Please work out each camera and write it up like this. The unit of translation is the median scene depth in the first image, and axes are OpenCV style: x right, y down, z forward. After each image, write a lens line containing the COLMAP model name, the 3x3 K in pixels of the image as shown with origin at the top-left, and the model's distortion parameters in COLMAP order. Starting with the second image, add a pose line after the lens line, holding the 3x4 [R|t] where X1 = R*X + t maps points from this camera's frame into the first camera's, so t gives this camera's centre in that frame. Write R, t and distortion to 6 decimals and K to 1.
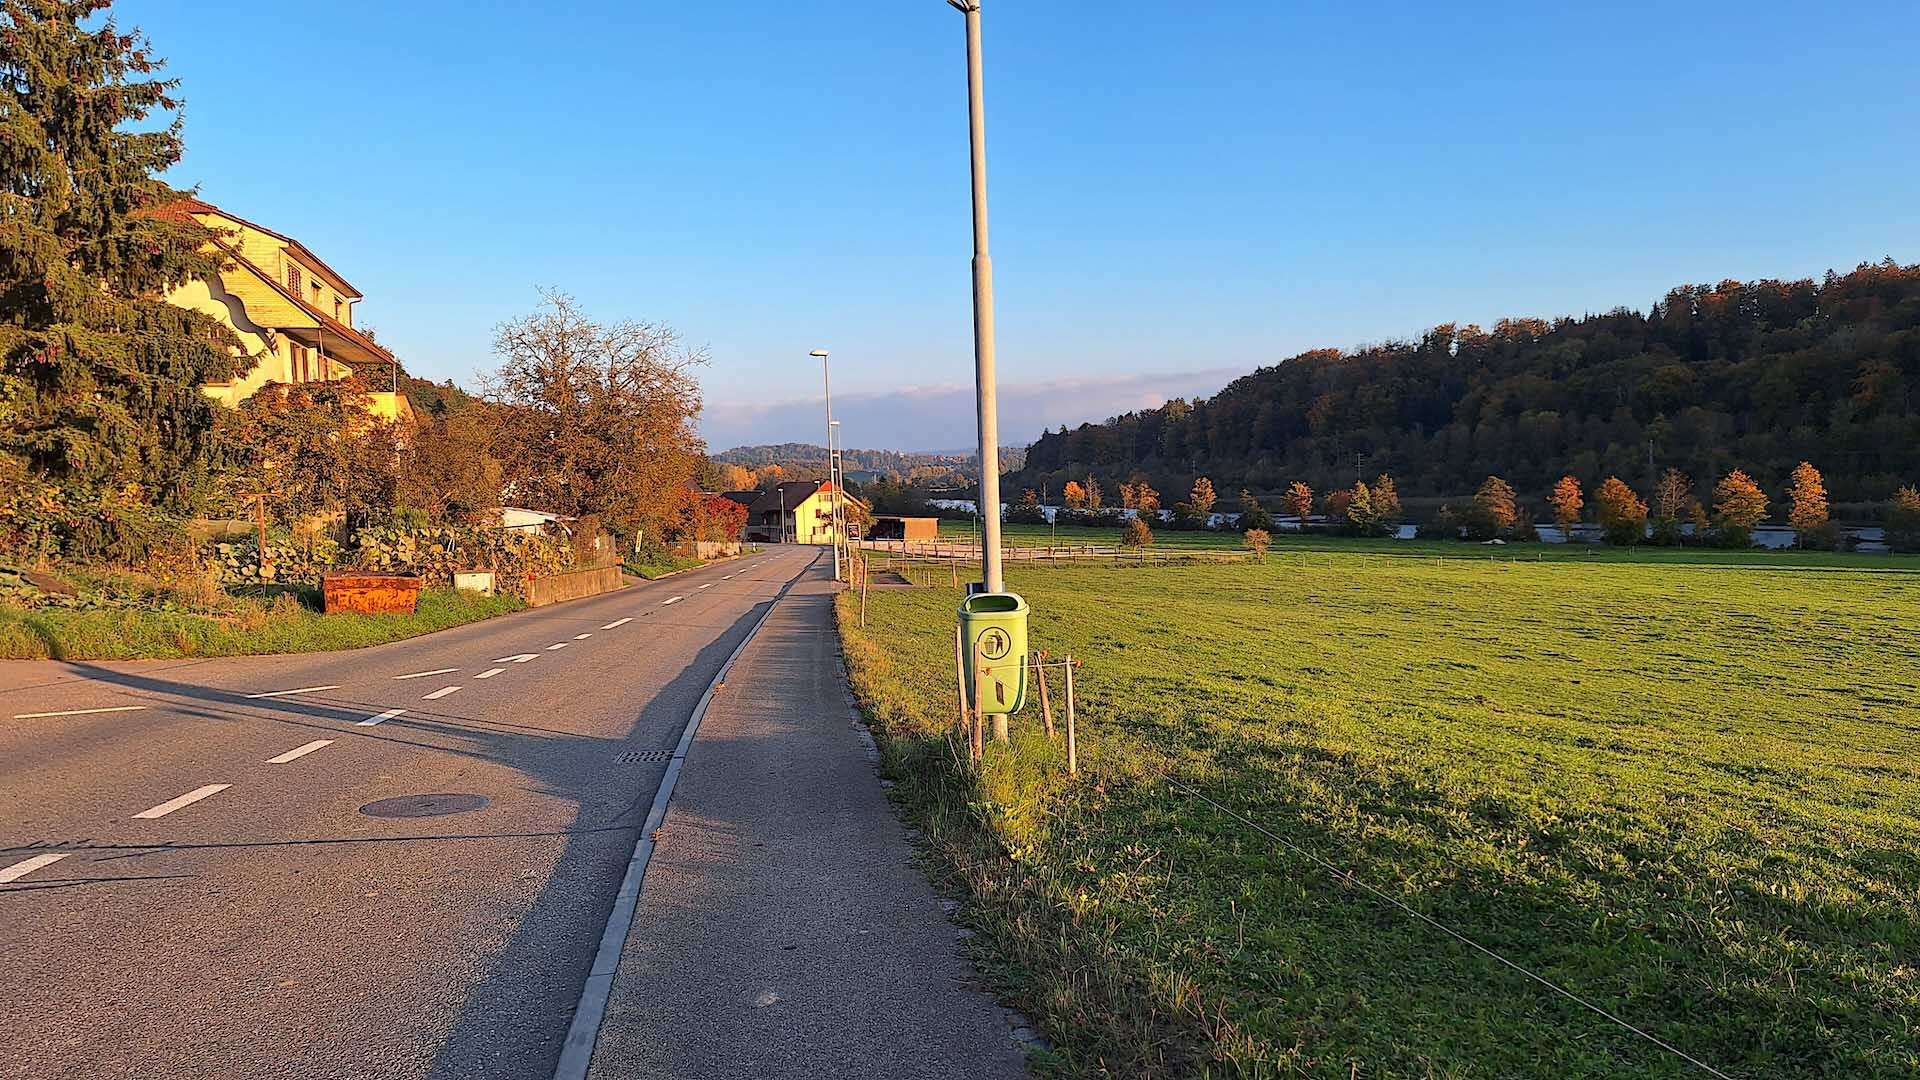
lens RADIAL K [[1320.6, 0, 960.0], [0, 1320.6, 540.0], [0, 0, 1]] dist [-0.000109, -0.000212]
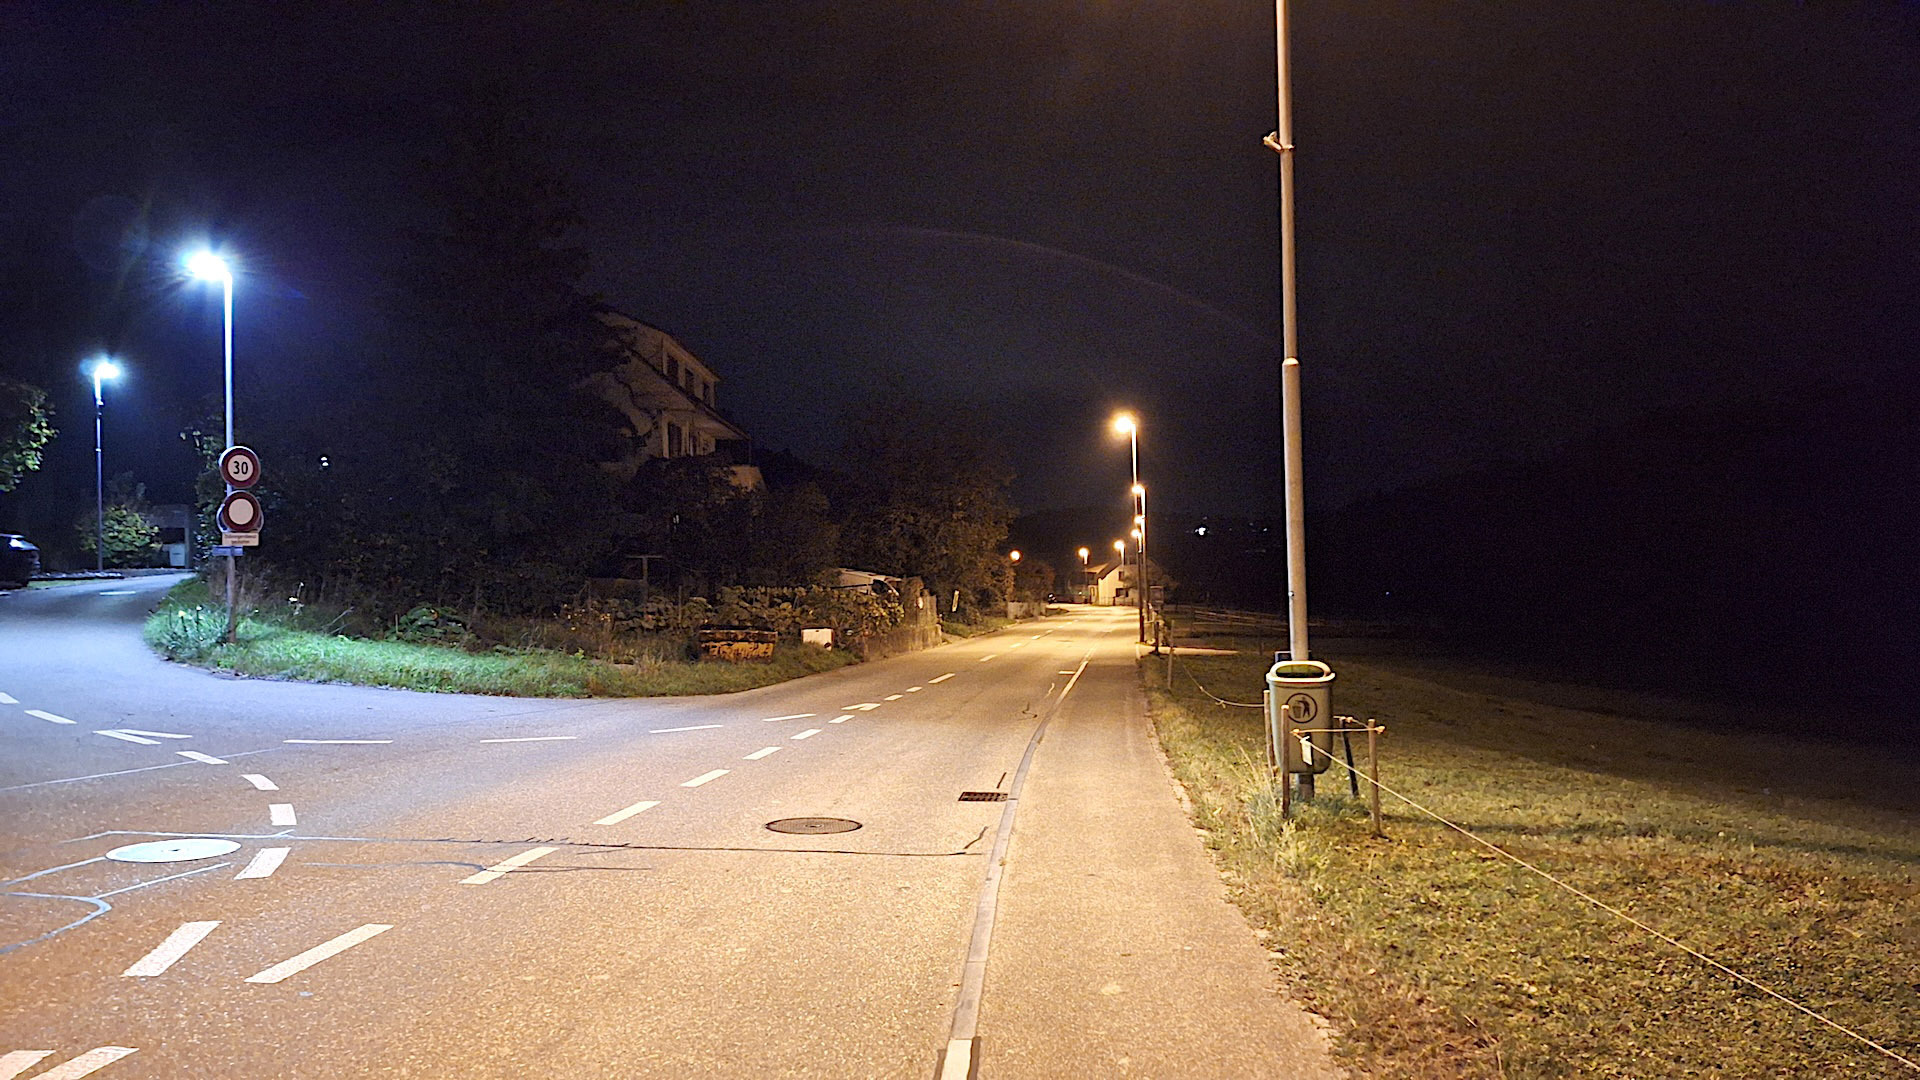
lens RADIAL K [[1401.8, 0, 960.0], [0, 1401.8, 540.0], [0, 0, 1]] dist [0.139308, -0.000475]
pose [[0.977291, 0.011902, -0.211568, -0.003001], [-0.020358, 0.999076, -0.037838, -0.007955], [0.210922, 0.041286, 0.976631, -0.142980]]
